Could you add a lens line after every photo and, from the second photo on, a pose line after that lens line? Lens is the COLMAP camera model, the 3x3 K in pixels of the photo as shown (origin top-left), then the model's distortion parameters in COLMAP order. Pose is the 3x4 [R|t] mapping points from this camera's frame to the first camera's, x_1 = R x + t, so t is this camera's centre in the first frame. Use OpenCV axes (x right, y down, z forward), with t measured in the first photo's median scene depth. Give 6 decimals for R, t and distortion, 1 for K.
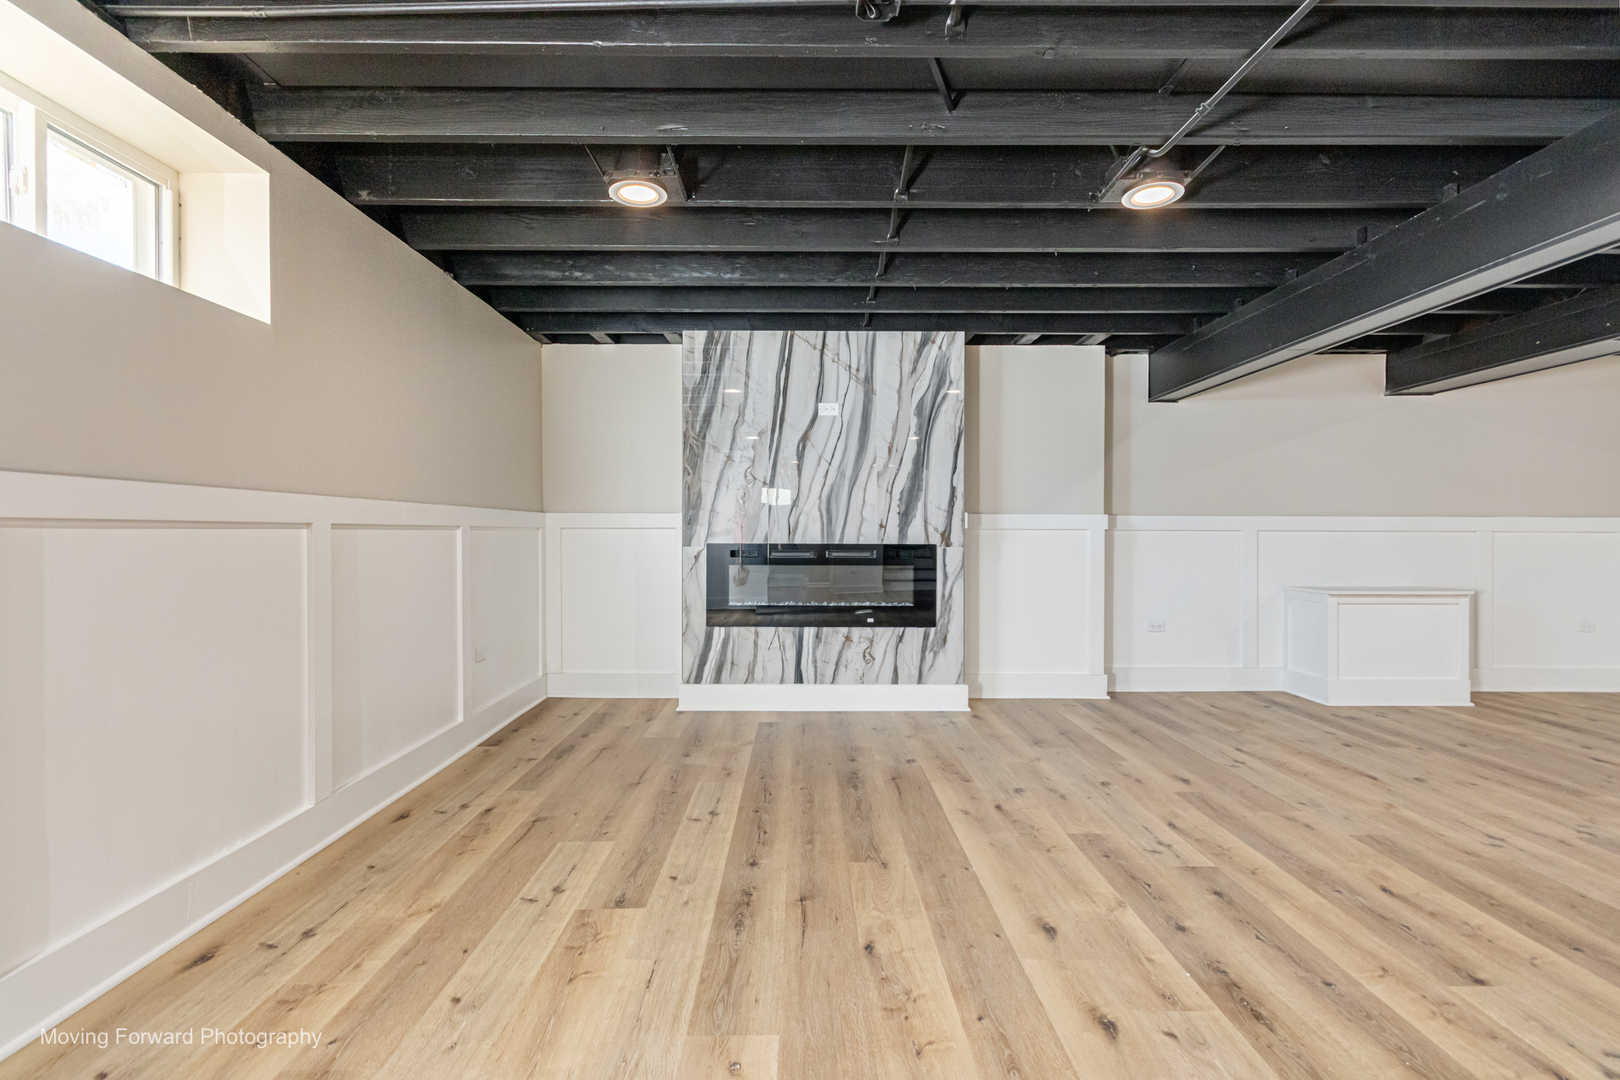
lens RADIAL K [[741.8, 0, 810.0], [0, 741.8, 540.0], [0, 0, 1]] dist [0.000554, -0.000027]
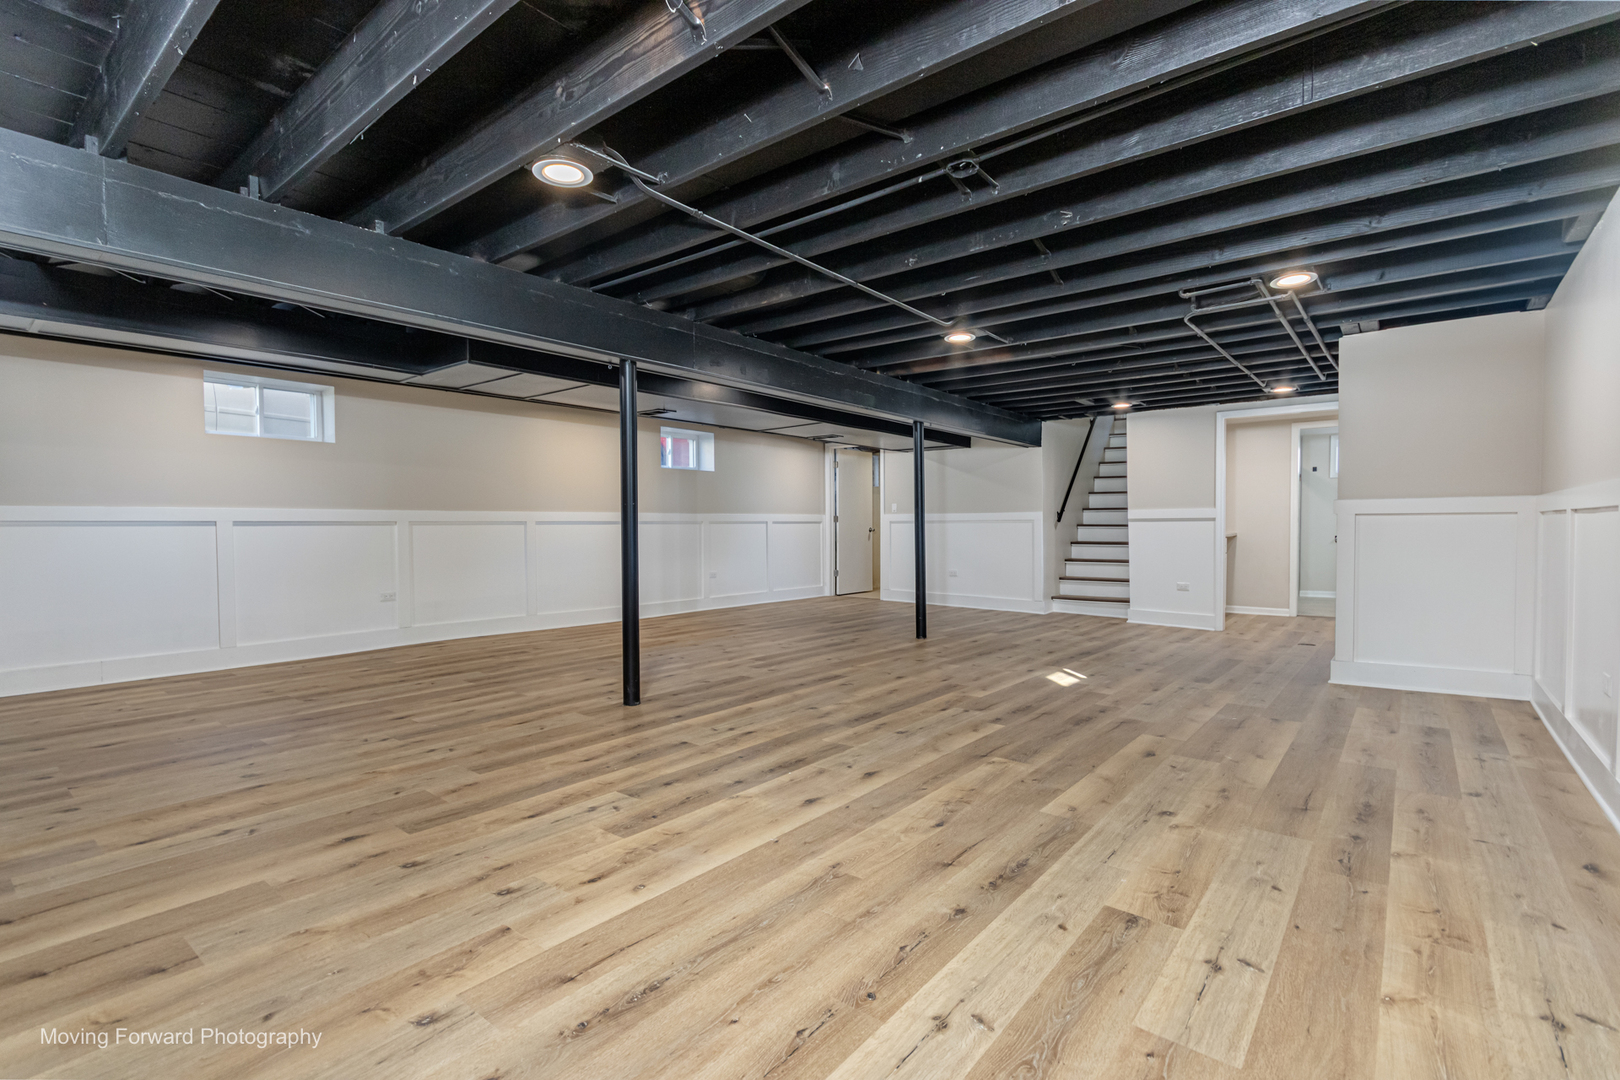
lens RADIAL K [[741.8, 0, 810.0], [0, 741.8, 540.0], [0, 0, 1]] dist [0.000554, -0.000027]
pose [[-0.770152, -0.010619, 0.637772, -0.482644], [0.009415, 0.999563, 0.028012, -0.002355], [-0.637791, 0.027578, -0.769716, 1.776087]]
